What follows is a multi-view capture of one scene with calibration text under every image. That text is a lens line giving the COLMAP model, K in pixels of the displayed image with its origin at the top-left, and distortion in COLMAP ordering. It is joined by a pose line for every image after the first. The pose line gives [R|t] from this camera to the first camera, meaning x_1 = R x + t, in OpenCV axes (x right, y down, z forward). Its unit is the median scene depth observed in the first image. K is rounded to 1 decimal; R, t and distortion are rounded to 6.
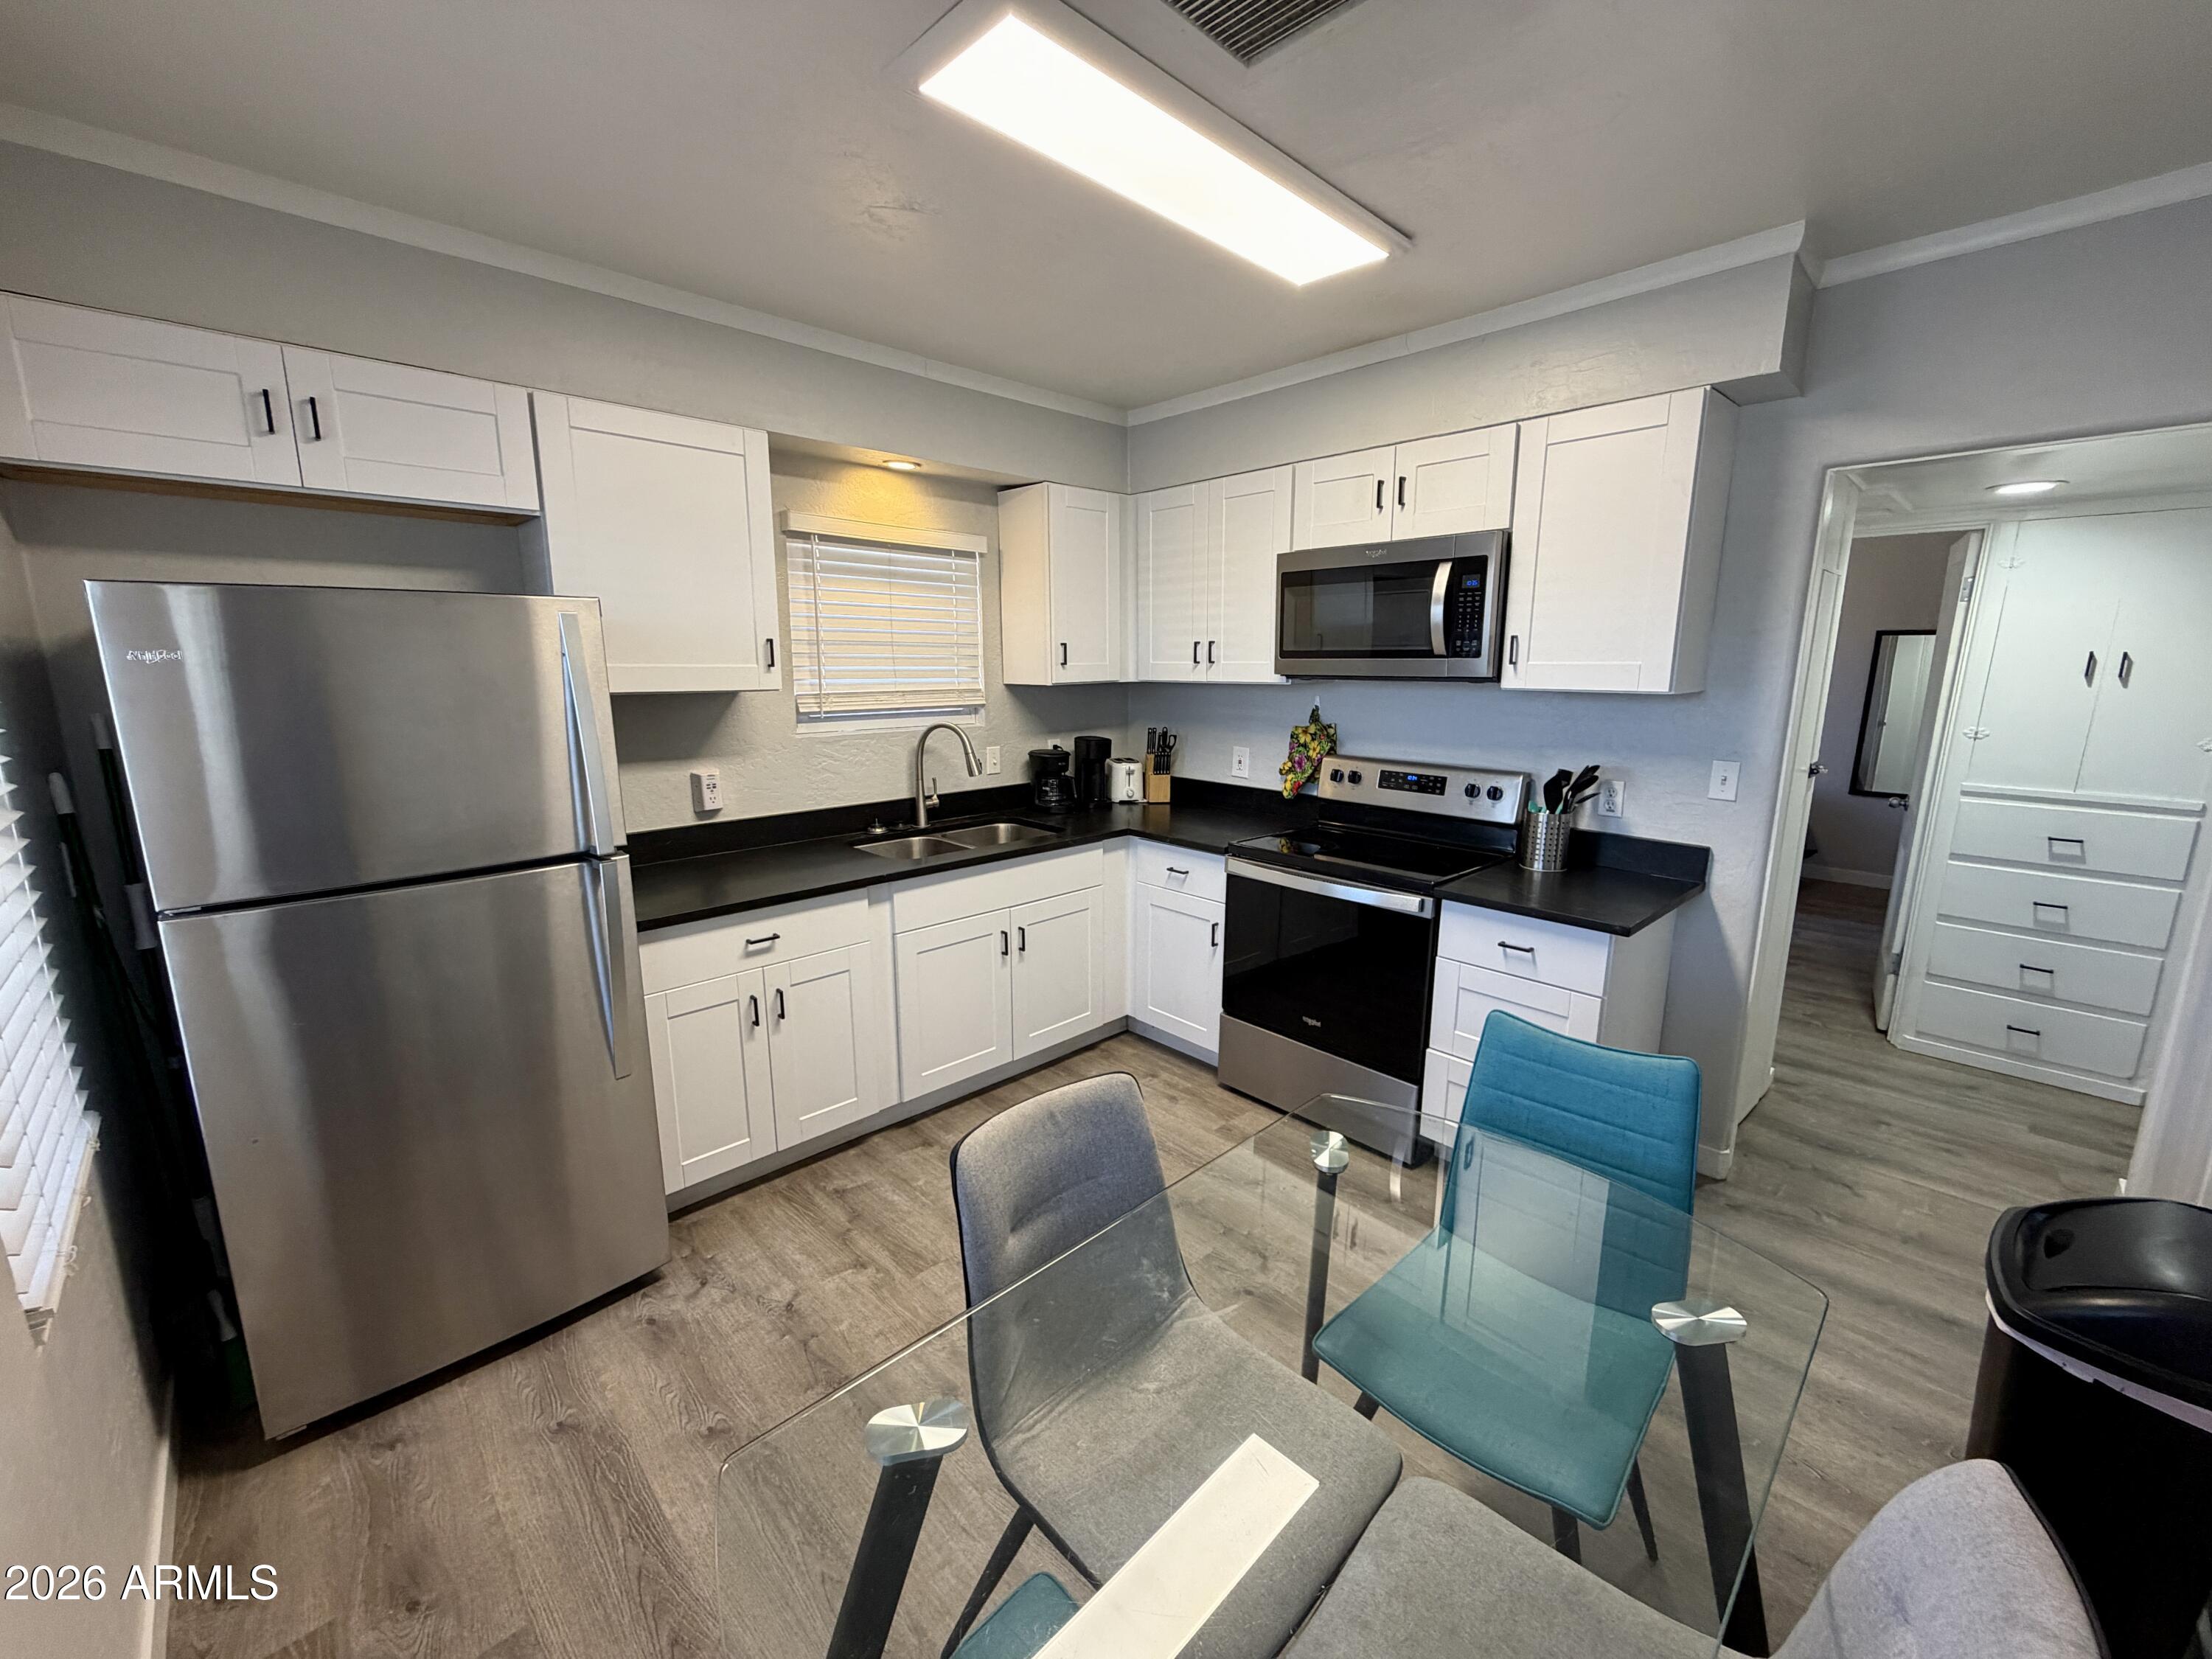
lens RADIAL K [[881.9, 0, 1103.3], [0, 881.9, 828.3], [0, 0, 1]] dist [-0.003145, 0.000863]
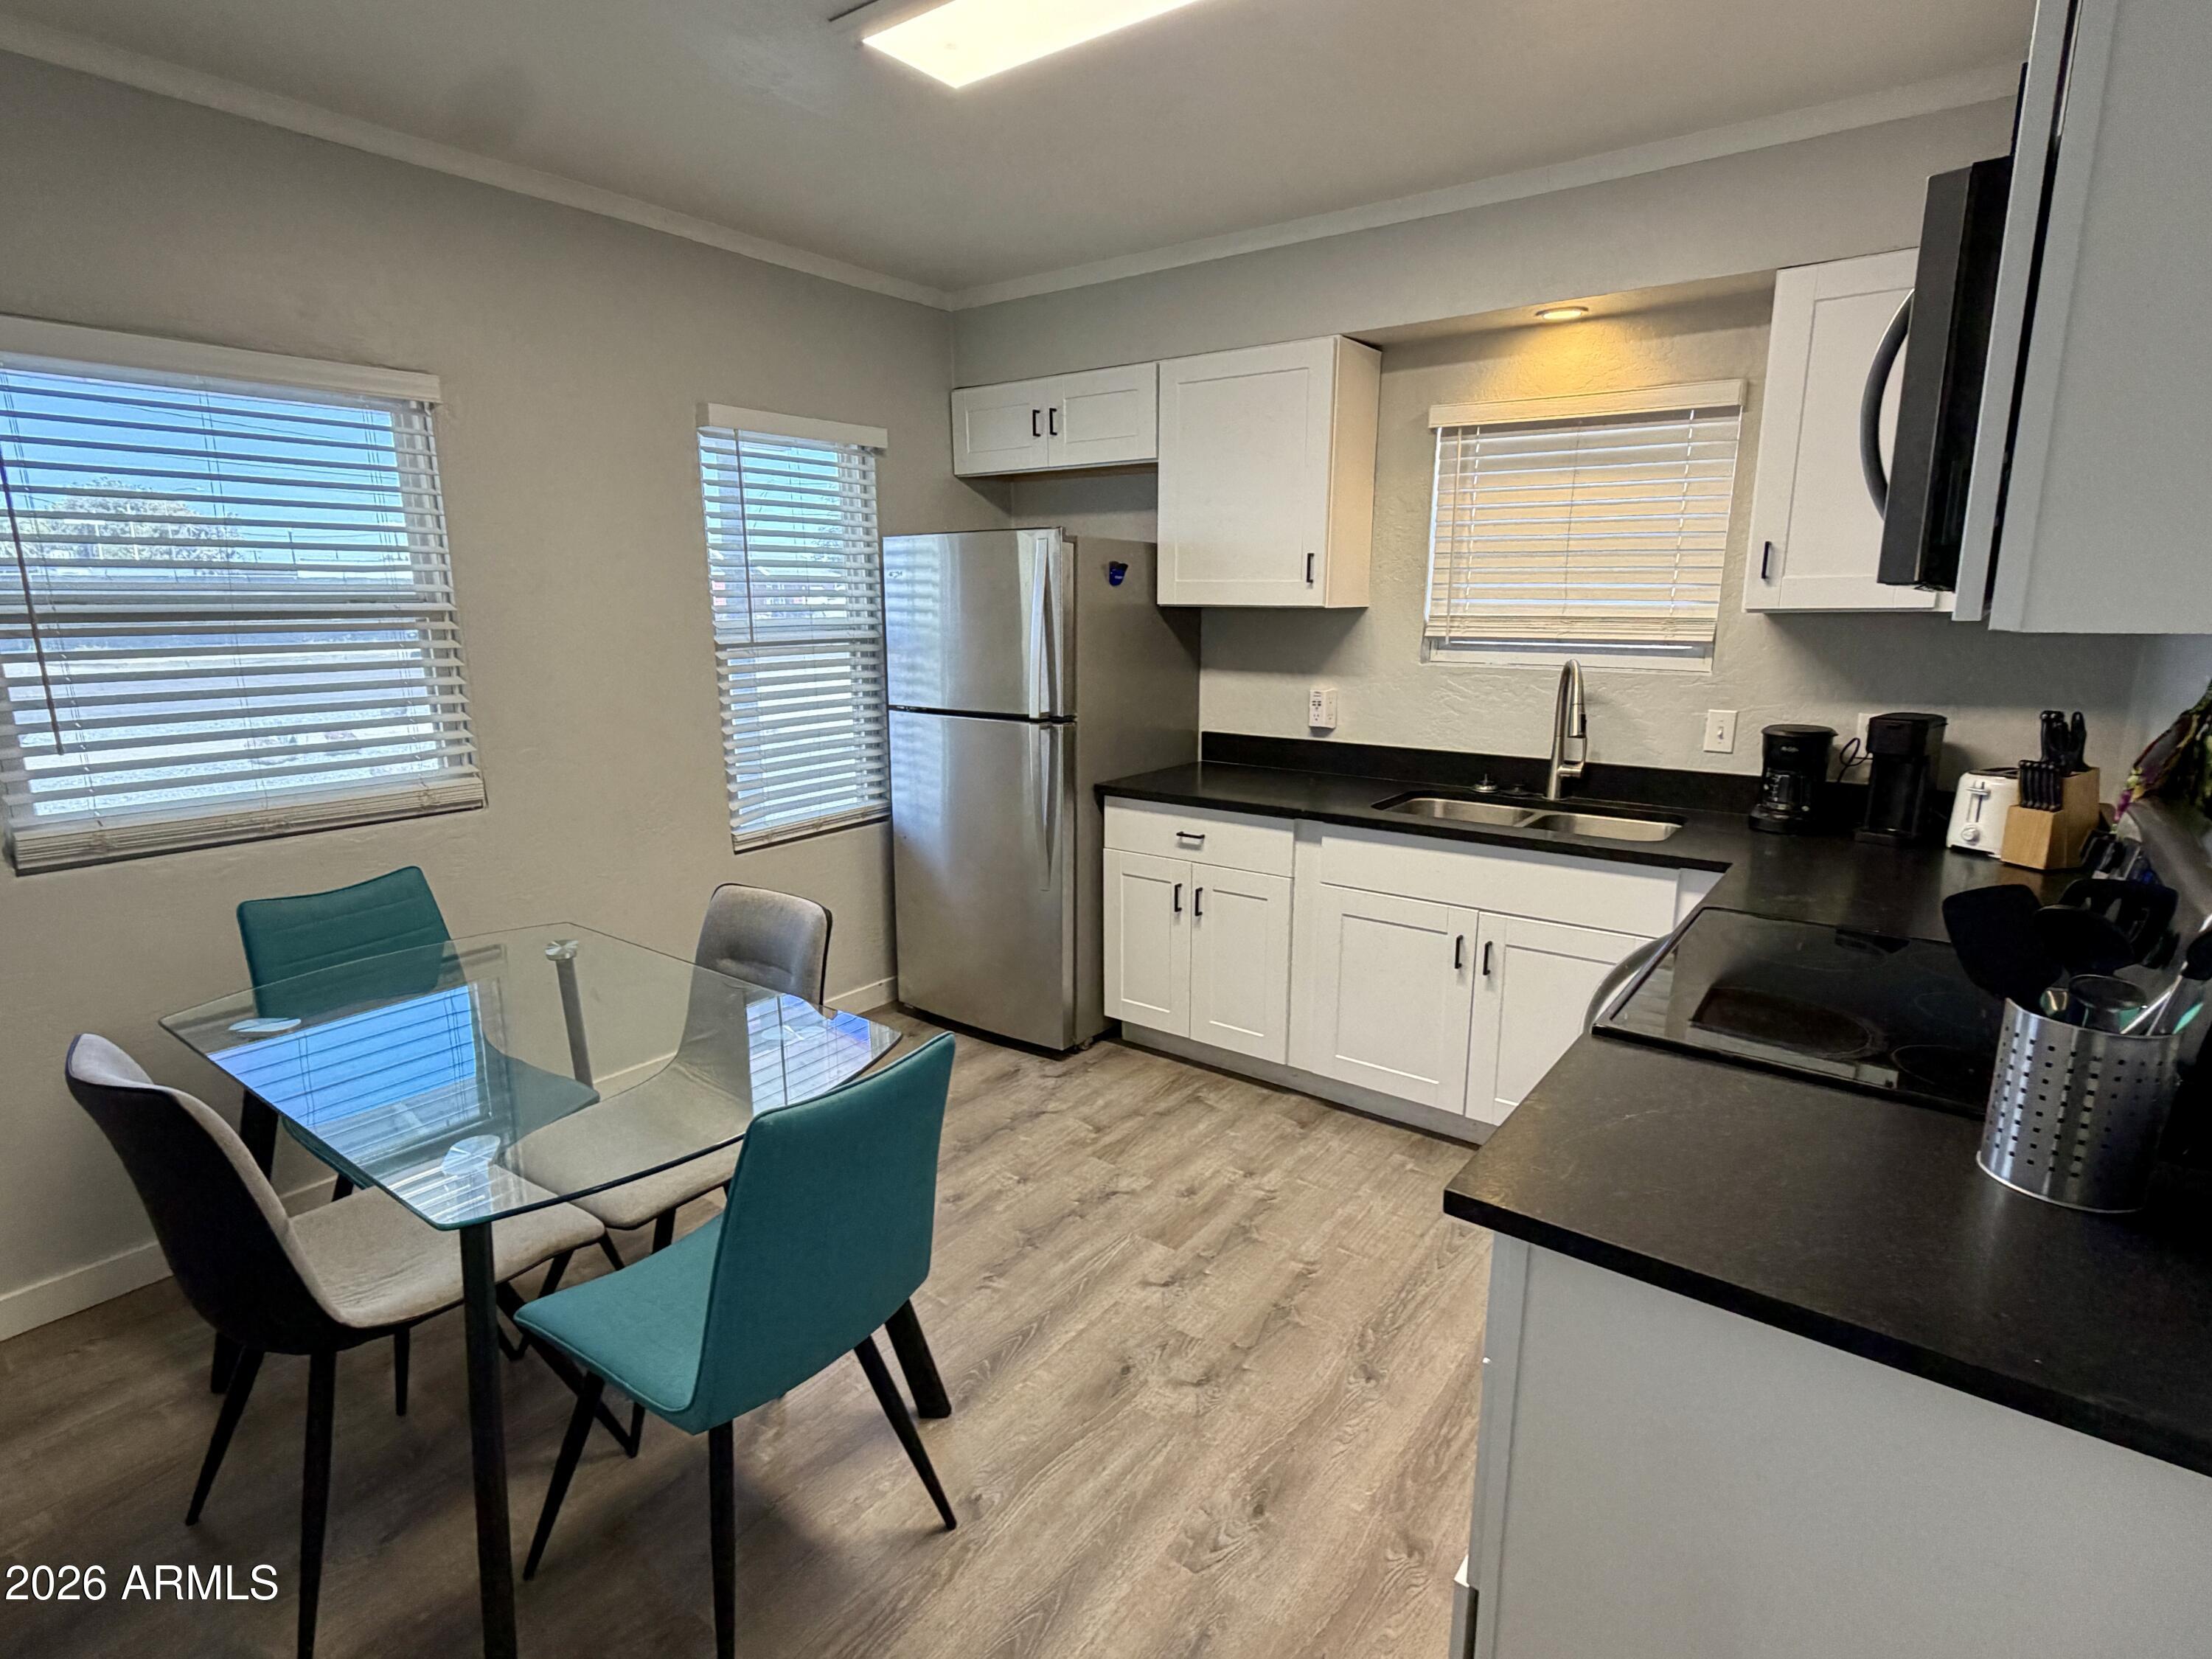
lens RADIAL K [[1117.8, 0, 1105.2], [0, 1117.8, 826.1], [0, 0, 1]] dist [0.026538, -0.000061]
pose [[0.161207, 0.204902, -0.965416, 0.763880], [-0.187151, 0.966808, 0.173946, -0.086892], [0.969013, 0.152637, 0.194204, 0.523198]]
